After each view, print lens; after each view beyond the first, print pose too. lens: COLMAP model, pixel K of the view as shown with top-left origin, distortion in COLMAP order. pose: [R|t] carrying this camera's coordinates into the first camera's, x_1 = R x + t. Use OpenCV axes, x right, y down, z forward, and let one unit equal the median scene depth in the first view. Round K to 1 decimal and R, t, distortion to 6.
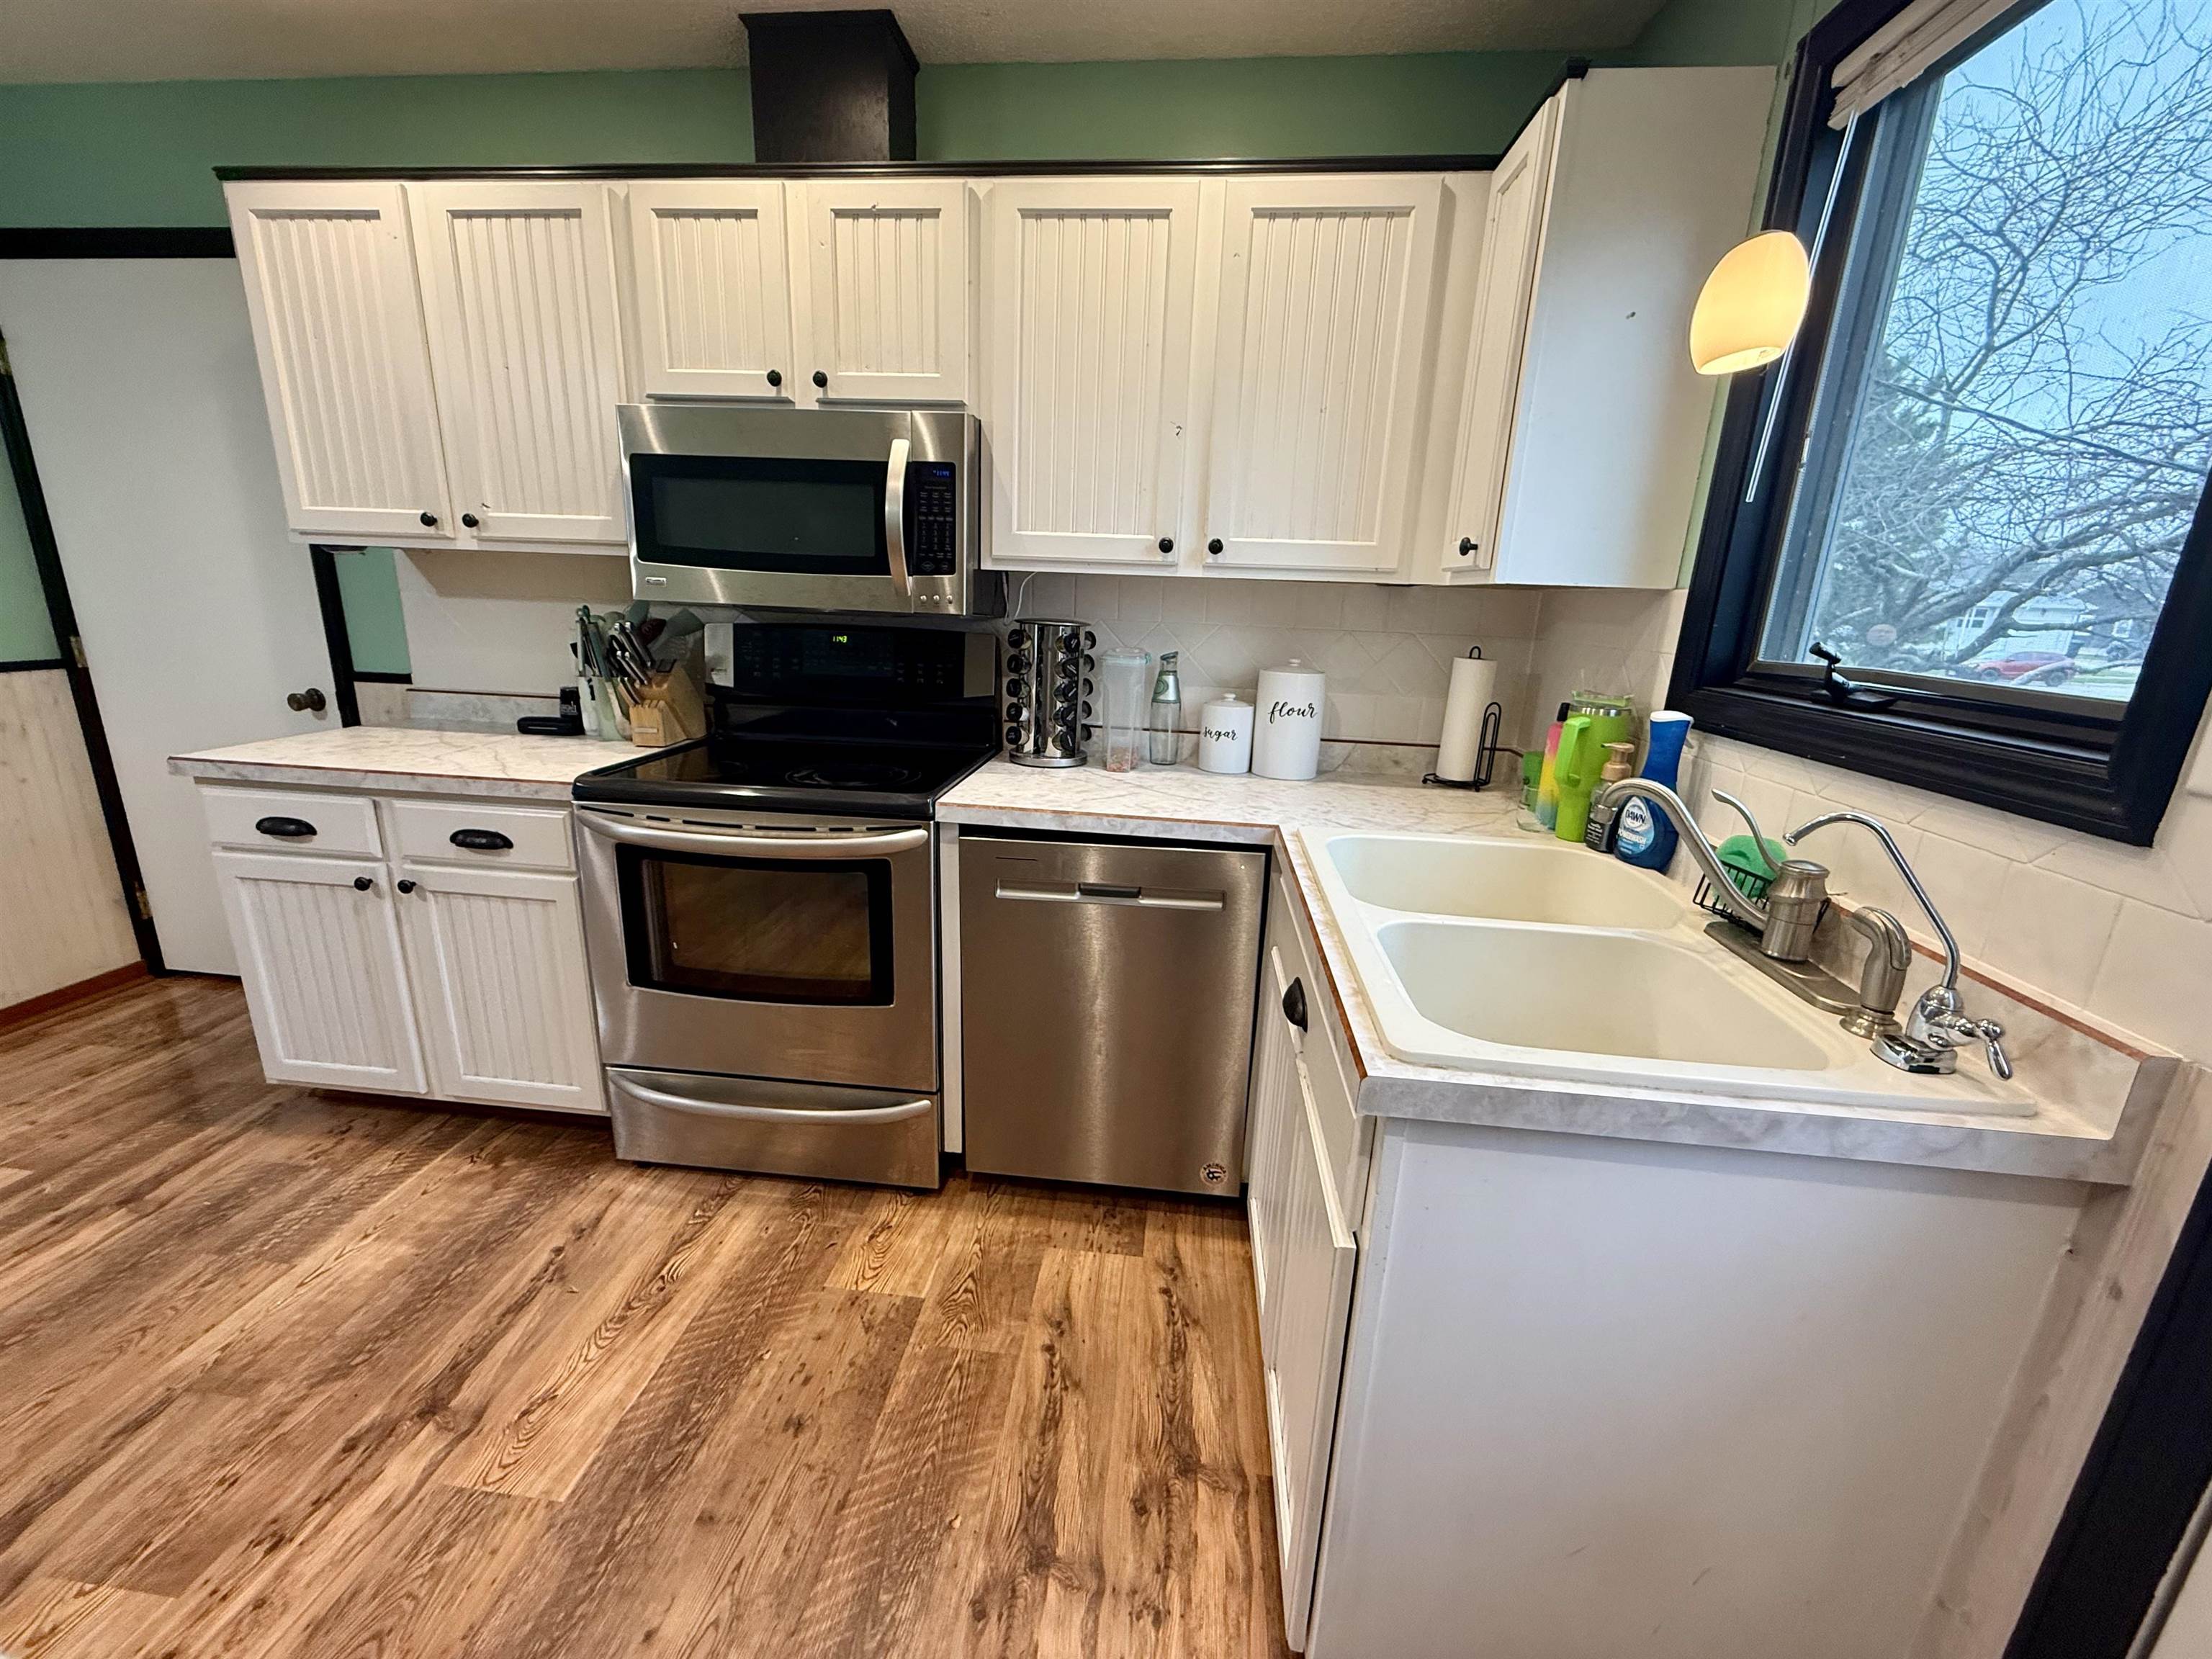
lens RADIAL K [[880.0, 0, 1104.7], [0, 880.0, 830.4], [0, 0, 1]] dist [-0.002908, -0.000896]
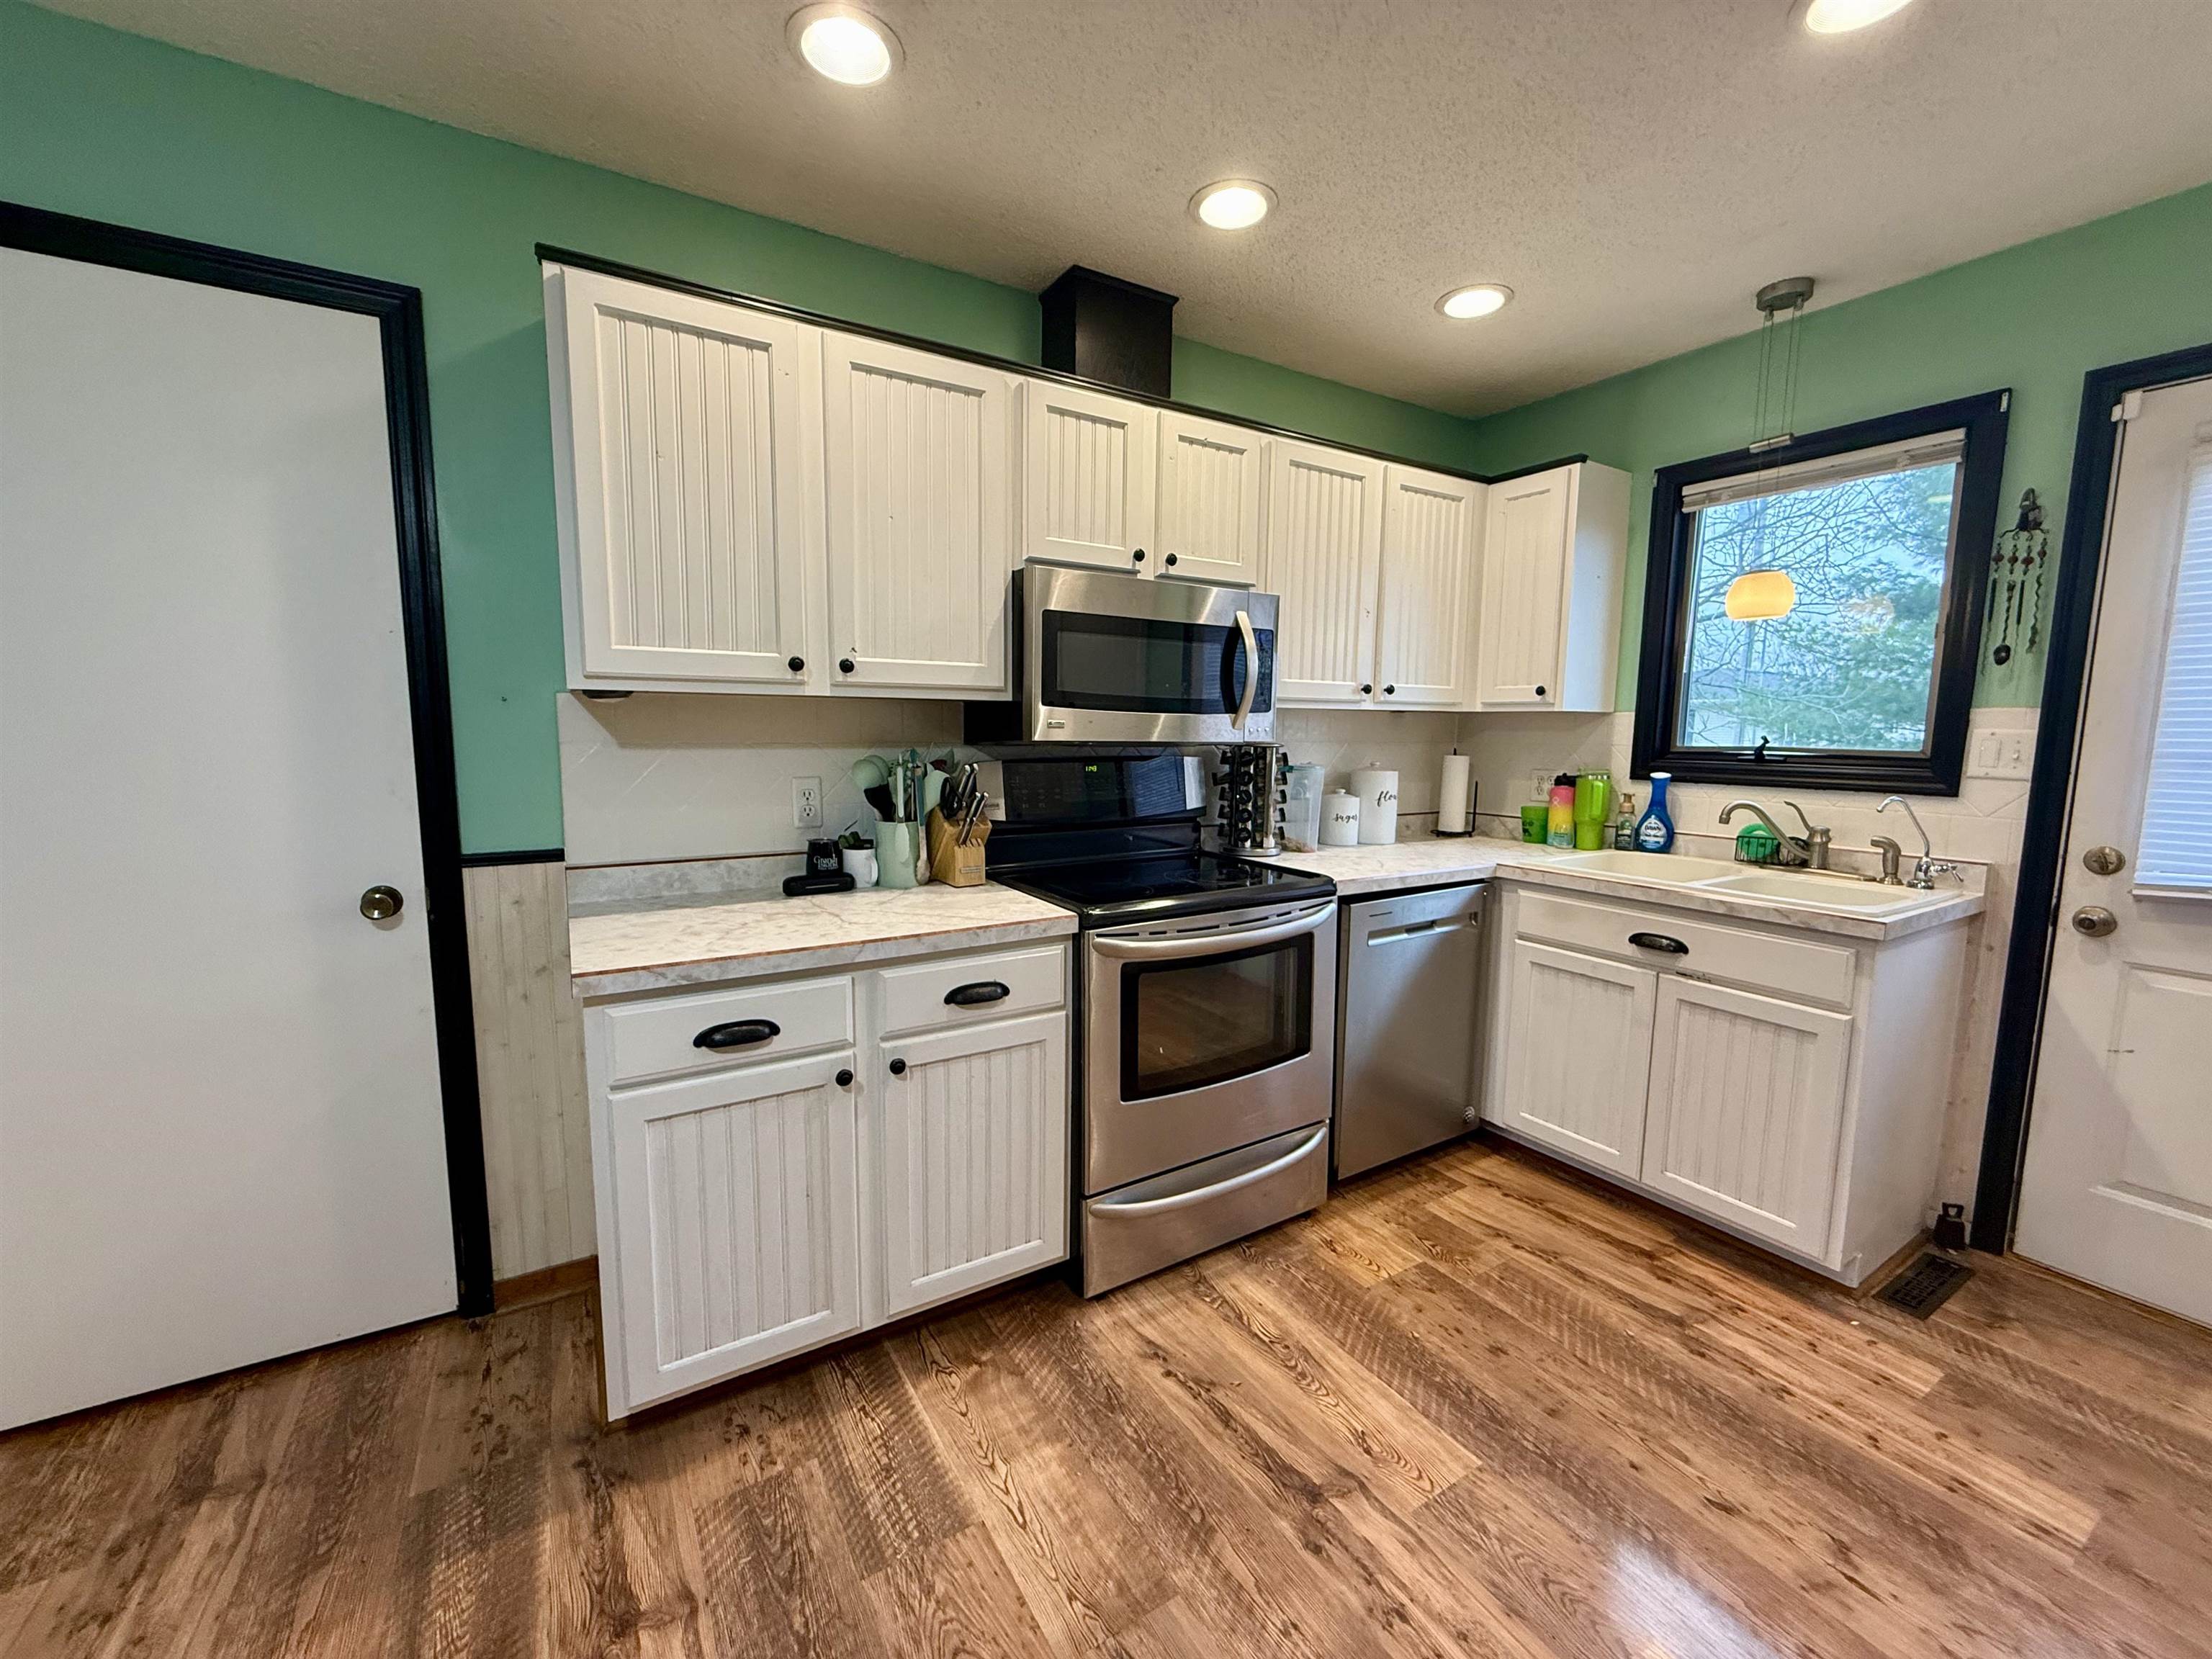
lens RADIAL K [[880.0, 0, 1116.5], [0, 880.0, 821.5], [0, 0, 1]] dist [-0.002908, -0.000896]
pose [[0.791830, -0.099423, 0.602595, -1.145521], [0.174816, 0.982275, -0.067646, -0.082776], [-0.585188, 0.158908, 0.795175, 0.124045]]
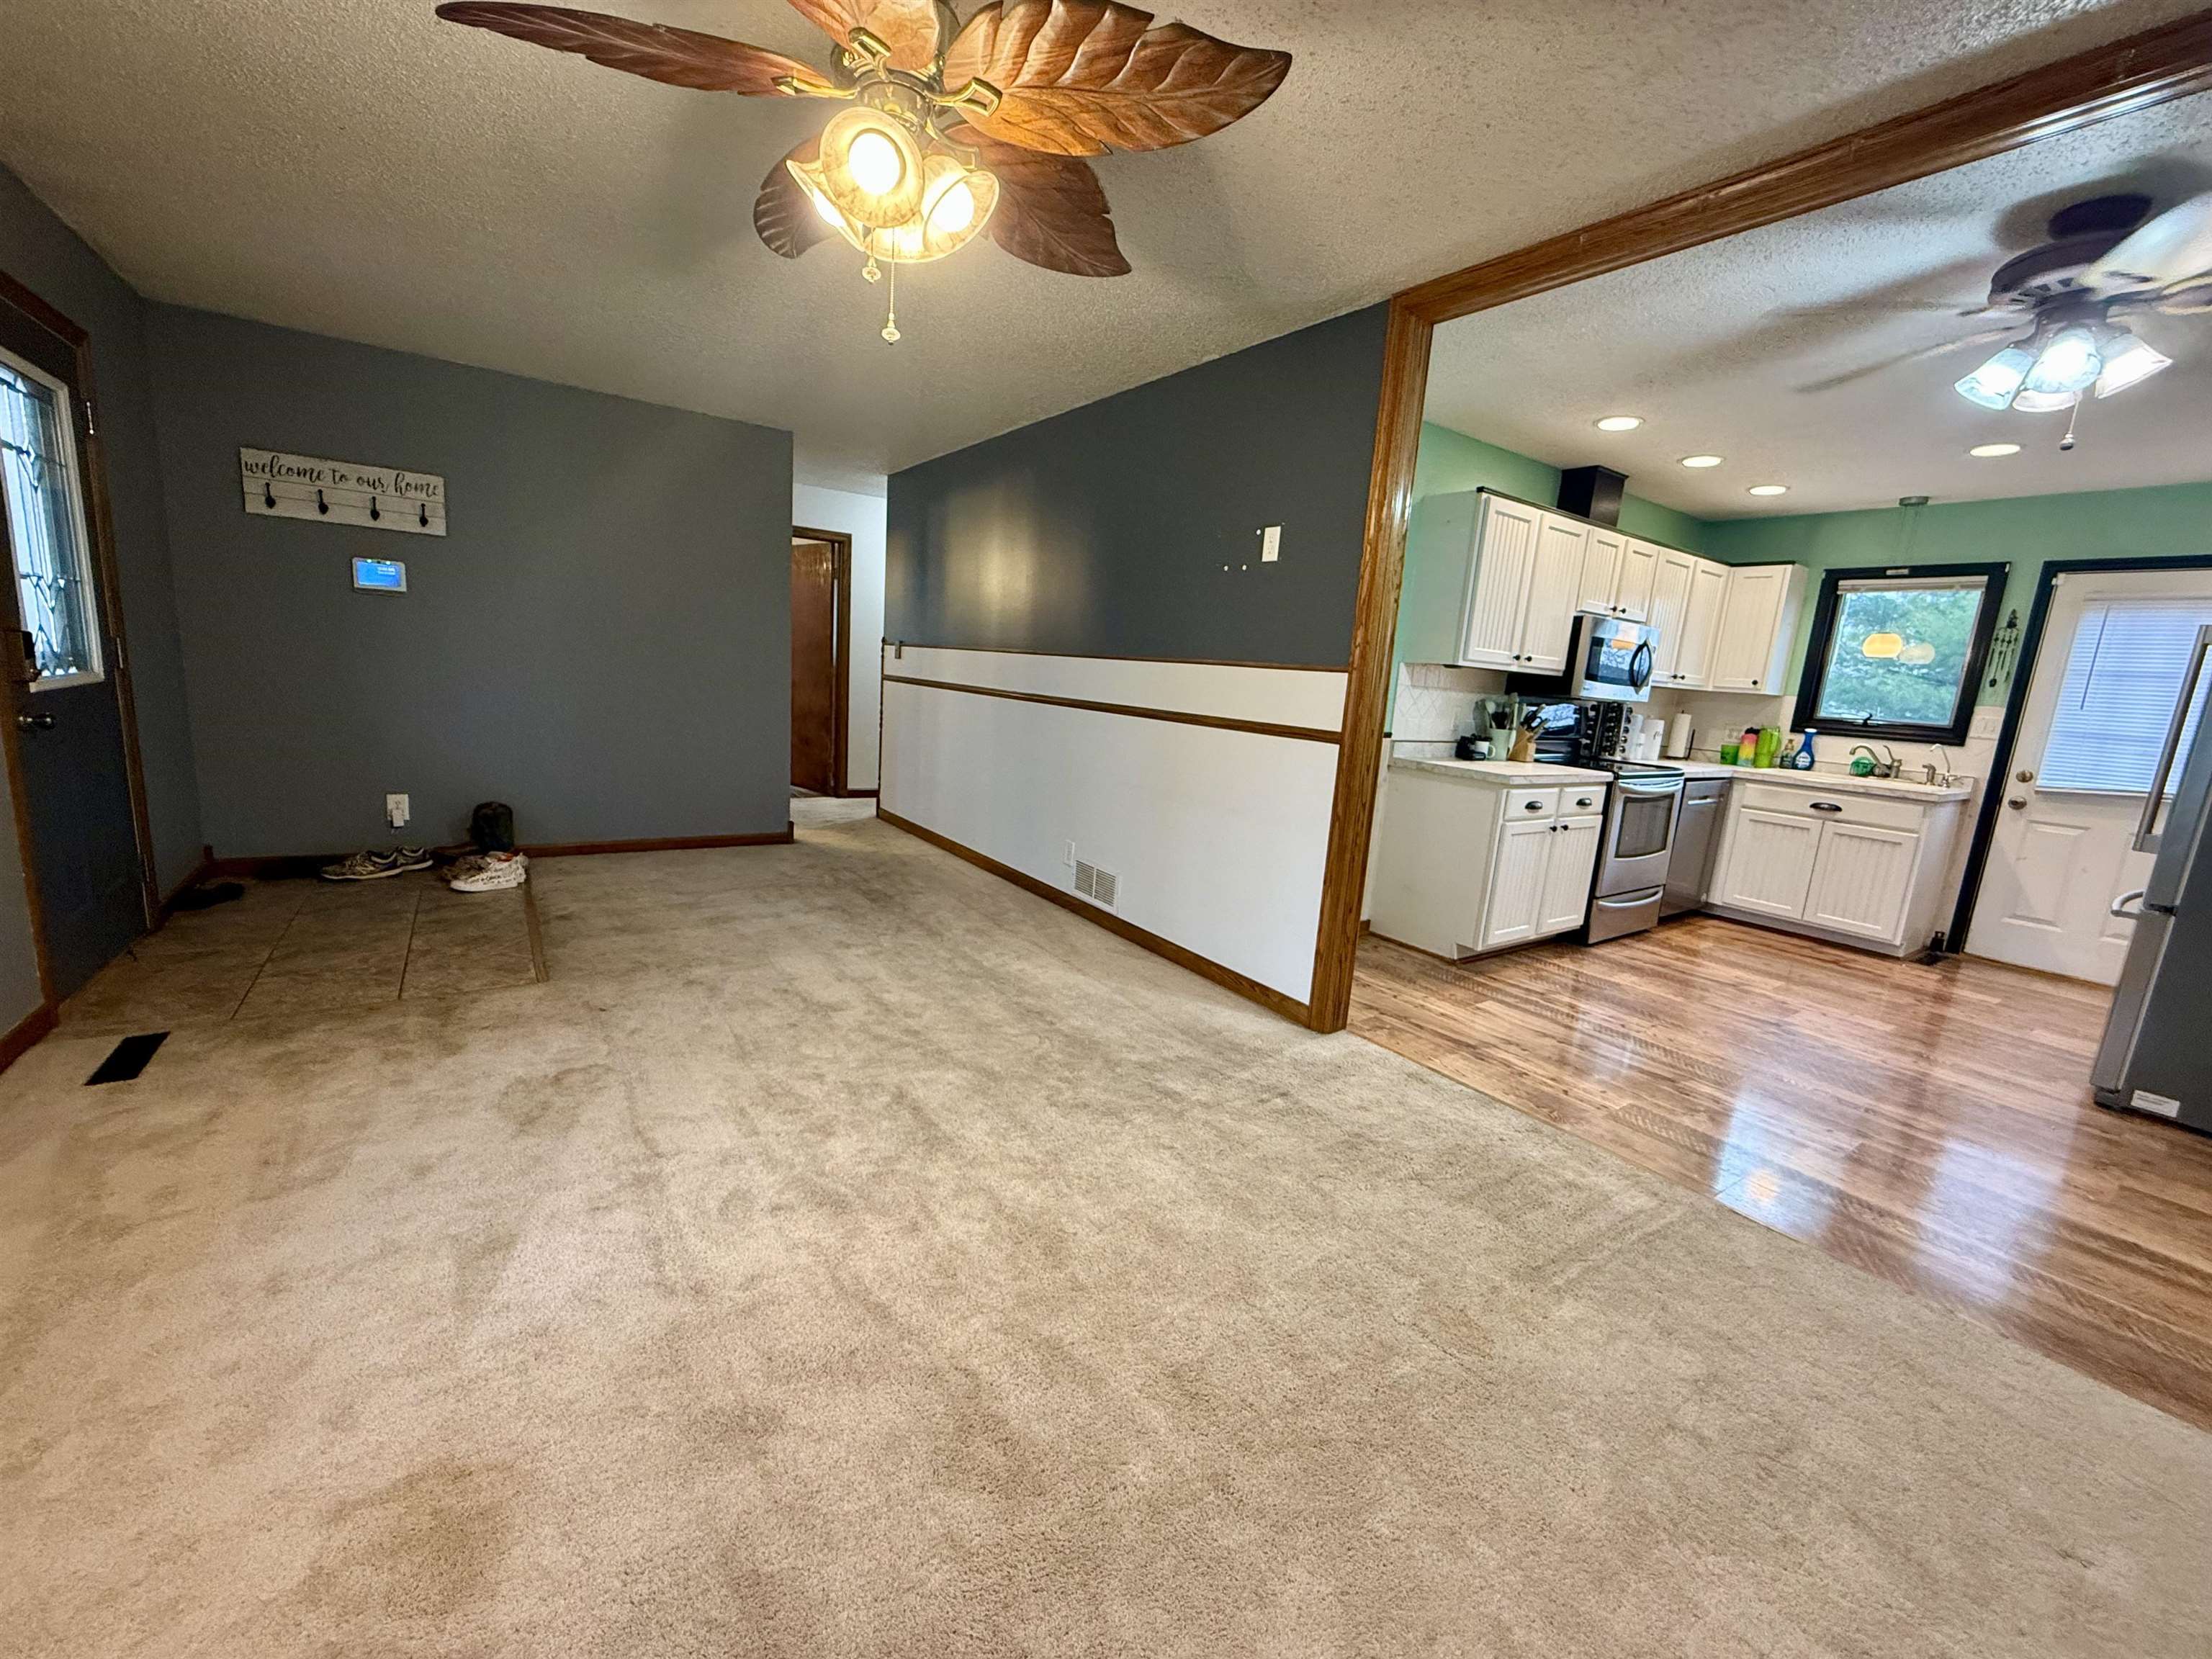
lens RADIAL K [[880.0, 0, 1118.4], [0, 880.0, 822.5], [0, 0, 1]] dist [-0.002908, -0.000896]
pose [[0.754566, -0.101051, 0.648397, -3.089819], [0.125041, 0.992110, 0.009102, -0.109824], [-0.644201, 0.074208, 0.761248, 0.051240]]
